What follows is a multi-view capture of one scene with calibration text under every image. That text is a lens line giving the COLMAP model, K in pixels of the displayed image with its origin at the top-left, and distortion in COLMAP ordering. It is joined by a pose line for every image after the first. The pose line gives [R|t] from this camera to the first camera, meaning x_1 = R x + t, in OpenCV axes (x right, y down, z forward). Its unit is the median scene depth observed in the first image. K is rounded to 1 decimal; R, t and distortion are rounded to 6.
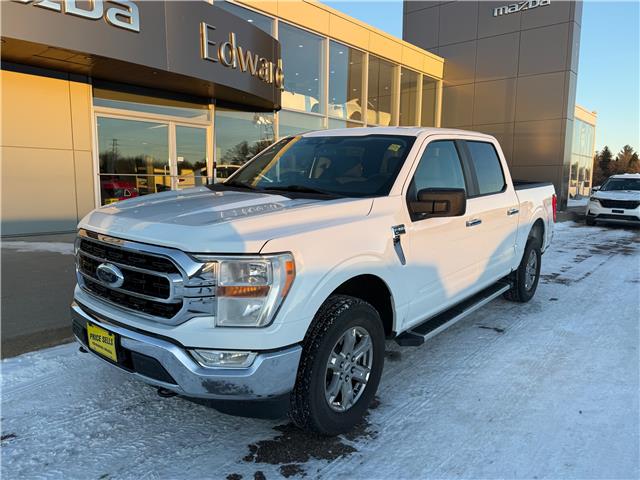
lens RADIAL K [[463.9, 0, 328.2], [0, 463.9, 241.9], [0, 0, 1]] dist [0.071078, -0.094238]
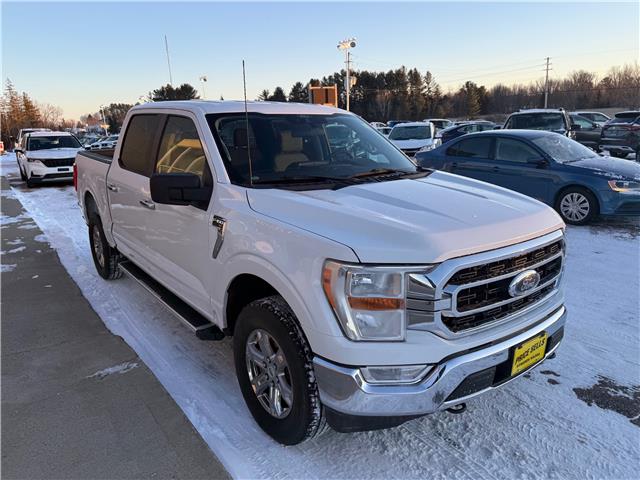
lens RADIAL K [[463.9, 0, 320.1], [0, 463.9, 242.1], [0, 0, 1]] dist [0.071078, -0.094238]
pose [[0.244778, -0.263874, 0.932981, -1.004325], [0.170227, 0.959003, 0.226572, -0.203712], [-0.954519, 0.103359, 0.279662, 0.799163]]
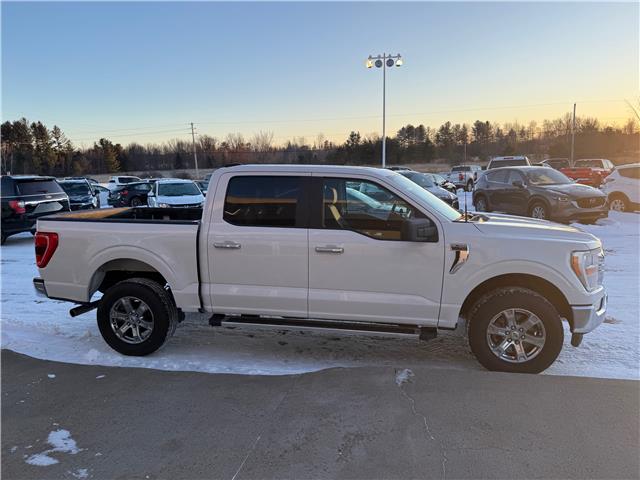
lens RADIAL K [[463.9, 0, 322.4], [0, 463.9, 241.7], [0, 0, 1]] dist [0.071078, -0.094238]
pose [[-0.464618, -0.140844, 0.874239, -1.157733], [0.142865, 0.962413, 0.230976, -0.417013], [-0.873911, 0.232214, -0.427033, 1.962872]]
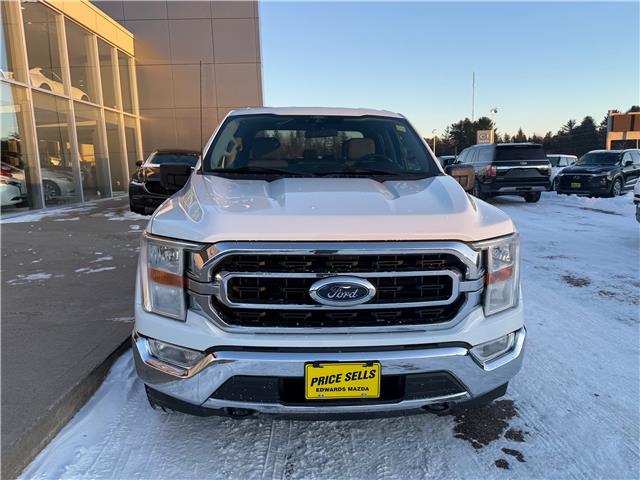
lens RADIAL K [[463.9, 0, 324.9], [0, 463.9, 235.0], [0, 0, 1]] dist [0.071078, -0.094238]
pose [[0.740744, -0.131135, 0.658865, -0.693963], [0.119097, 0.990862, 0.063315, -0.050985], [-0.661147, 0.031568, 0.749592, 0.322928]]
